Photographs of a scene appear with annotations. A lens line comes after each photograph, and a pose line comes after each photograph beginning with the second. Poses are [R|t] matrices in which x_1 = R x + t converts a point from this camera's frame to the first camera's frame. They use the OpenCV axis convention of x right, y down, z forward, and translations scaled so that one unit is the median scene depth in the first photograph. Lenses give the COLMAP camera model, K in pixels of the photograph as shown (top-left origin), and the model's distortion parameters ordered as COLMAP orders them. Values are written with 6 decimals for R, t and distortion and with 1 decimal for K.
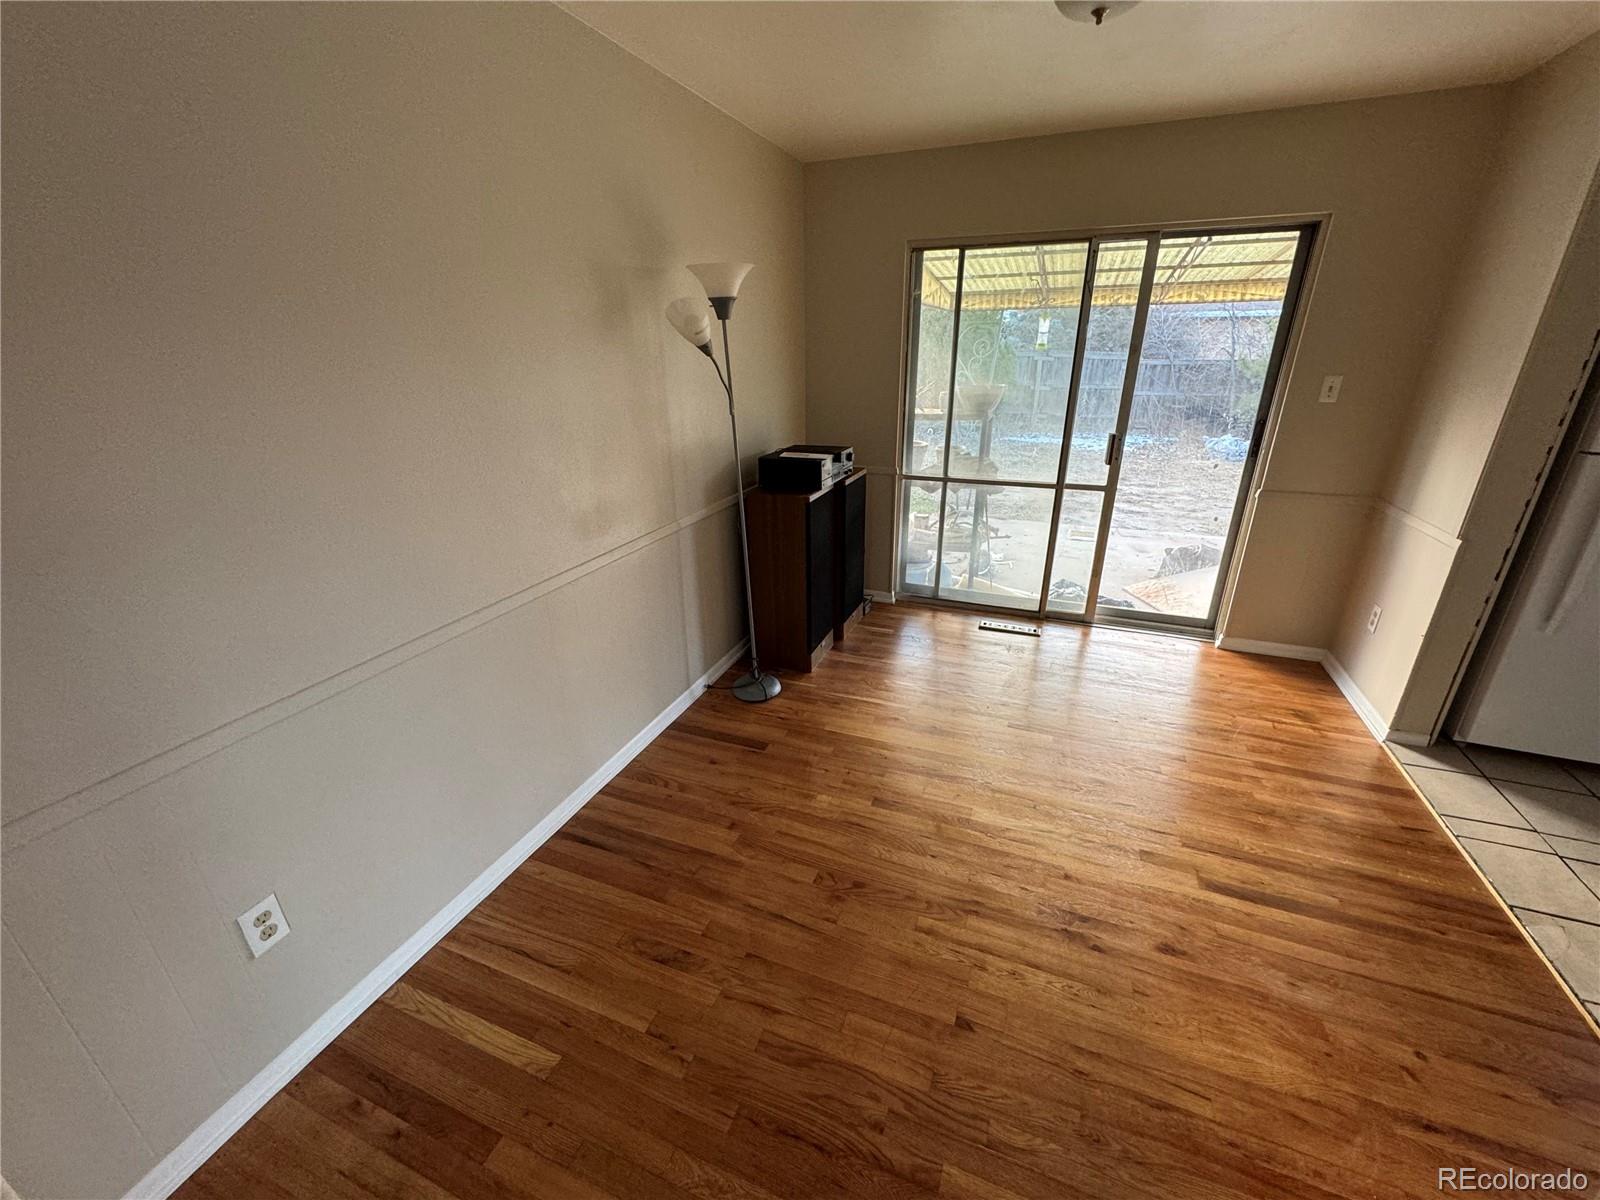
lens RADIAL K [[637.7, 0, 805.7], [0, 637.7, 597.2], [0, 0, 1]] dist [0.000559, -0.000495]
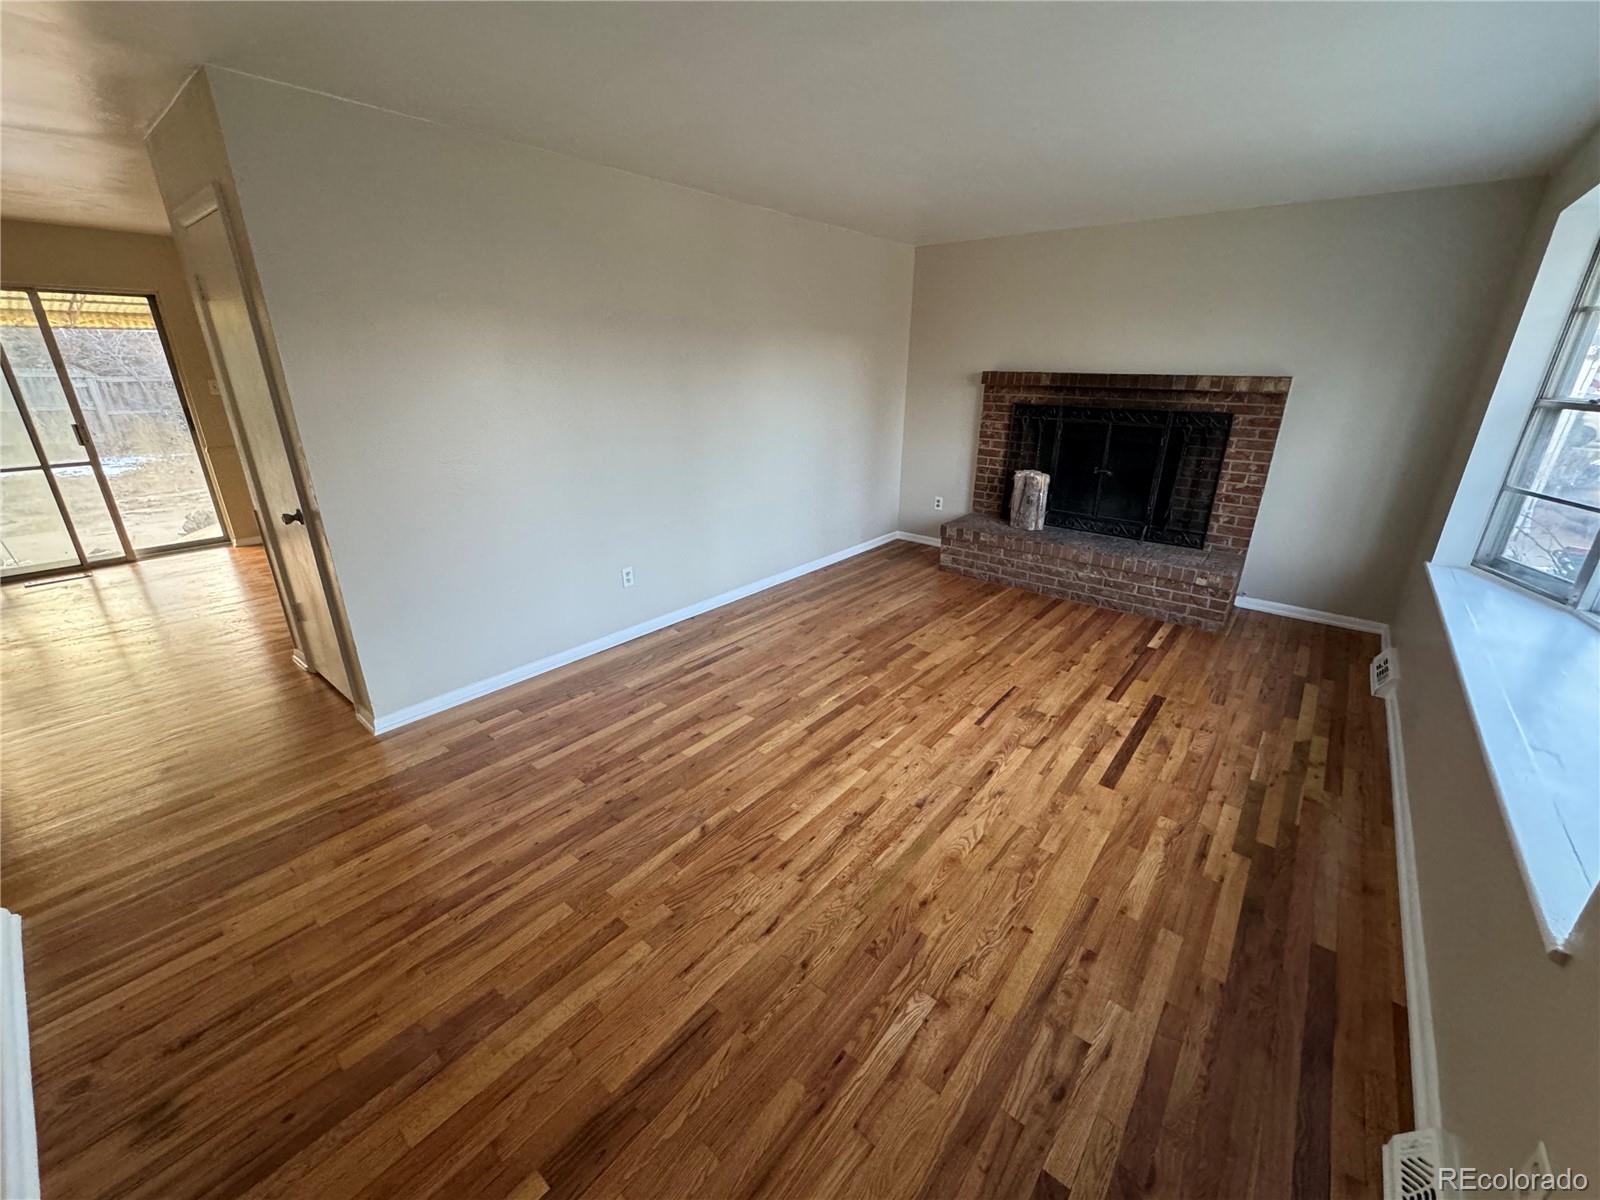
lens RADIAL K [[637.7, 0, 805.7], [0, 637.7, 597.2], [0, 0, 1]] dist [0.000559, -0.000495]
pose [[0.306206, -0.322326, 0.895736, -0.380266], [0.343852, 0.914858, 0.211662, 0.325821], [-0.887696, 0.243189, 0.390968, -0.830564]]
